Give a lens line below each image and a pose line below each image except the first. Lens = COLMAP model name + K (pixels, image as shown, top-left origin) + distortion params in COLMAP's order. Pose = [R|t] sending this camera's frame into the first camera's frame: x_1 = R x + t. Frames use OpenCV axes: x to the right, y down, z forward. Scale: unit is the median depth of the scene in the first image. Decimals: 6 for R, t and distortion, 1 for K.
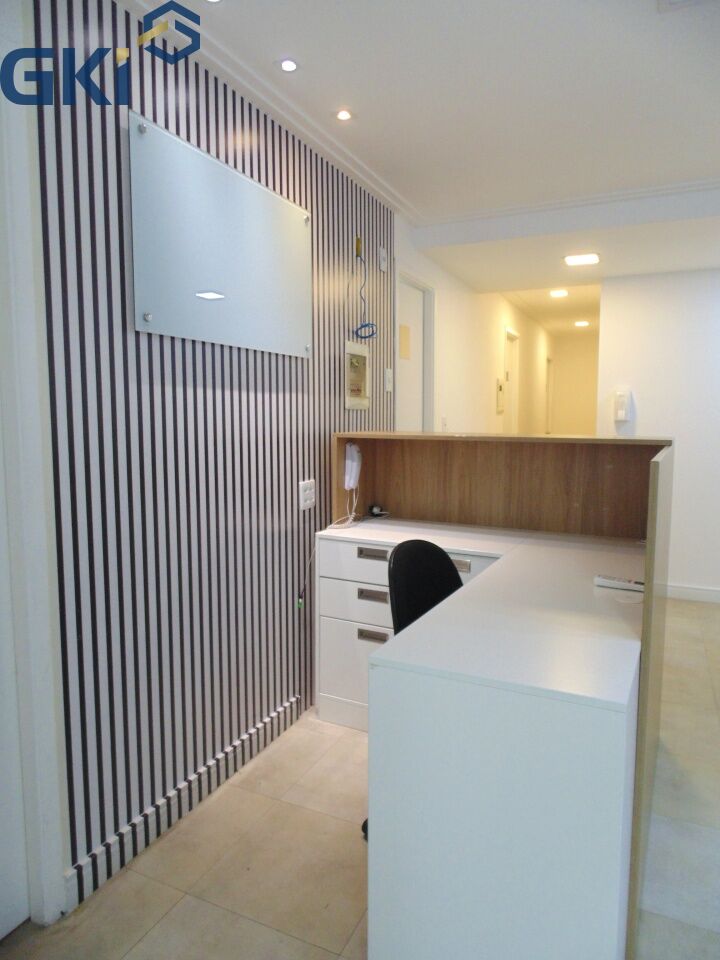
lens RADIAL K [[633.3, 0, 360.8], [0, 633.3, 475.7], [0, 0, 1]] dist [-0.016275, 0.006812]
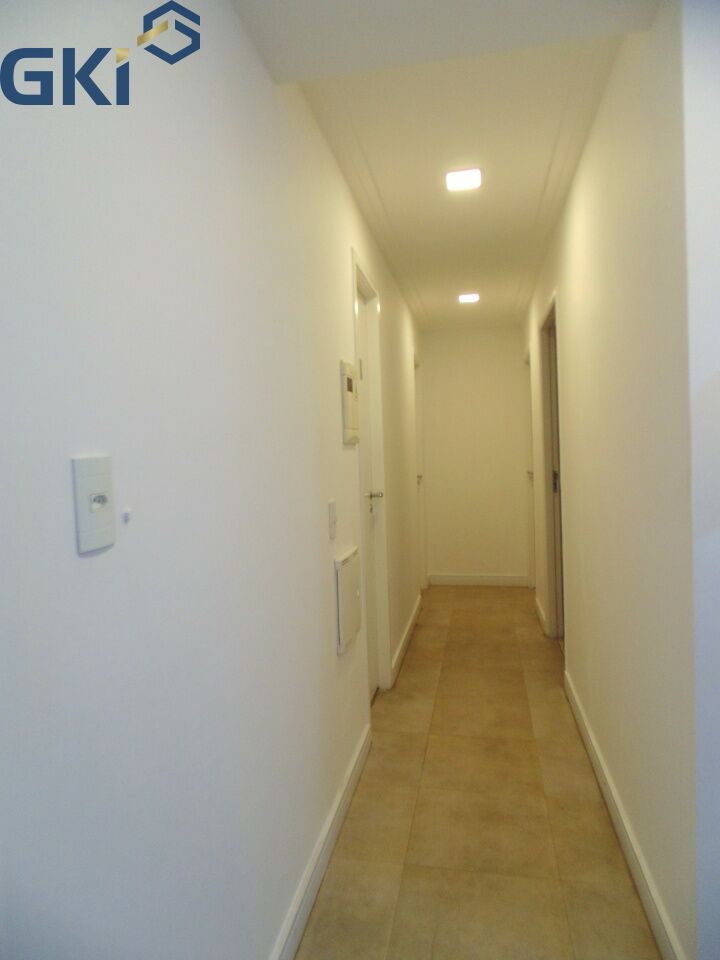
lens RADIAL K [[633.3, 0, 360.0], [0, 633.3, 477.7], [0, 0, 1]] dist [-0.016275, 0.006812]
pose [[0.969810, -0.046317, 0.239421, 0.133316], [0.060854, 0.996702, -0.053682, -0.057398], [-0.236145, 0.066631, 0.969431, 0.639131]]
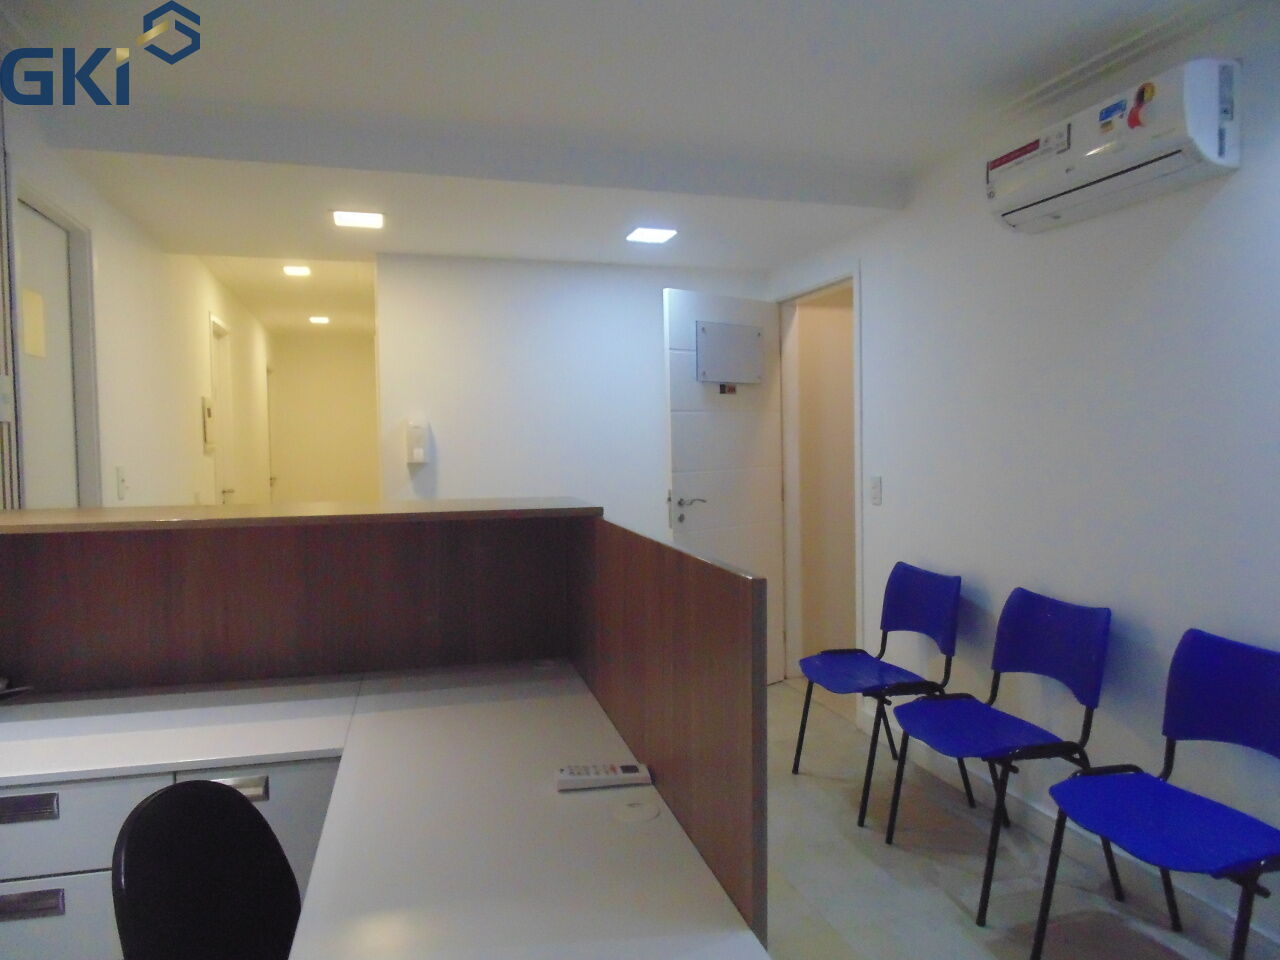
lens RADIAL K [[844.4, 0, 647.8], [0, 844.4, 475.3], [0, 0, 1]] dist [-0.016275, 0.006812]
pose [[0.741198, -0.040207, 0.670082, -0.013529], [0.079883, 0.996395, -0.028575, -0.022224], [-0.666517, 0.074708, 0.741737, 0.123918]]
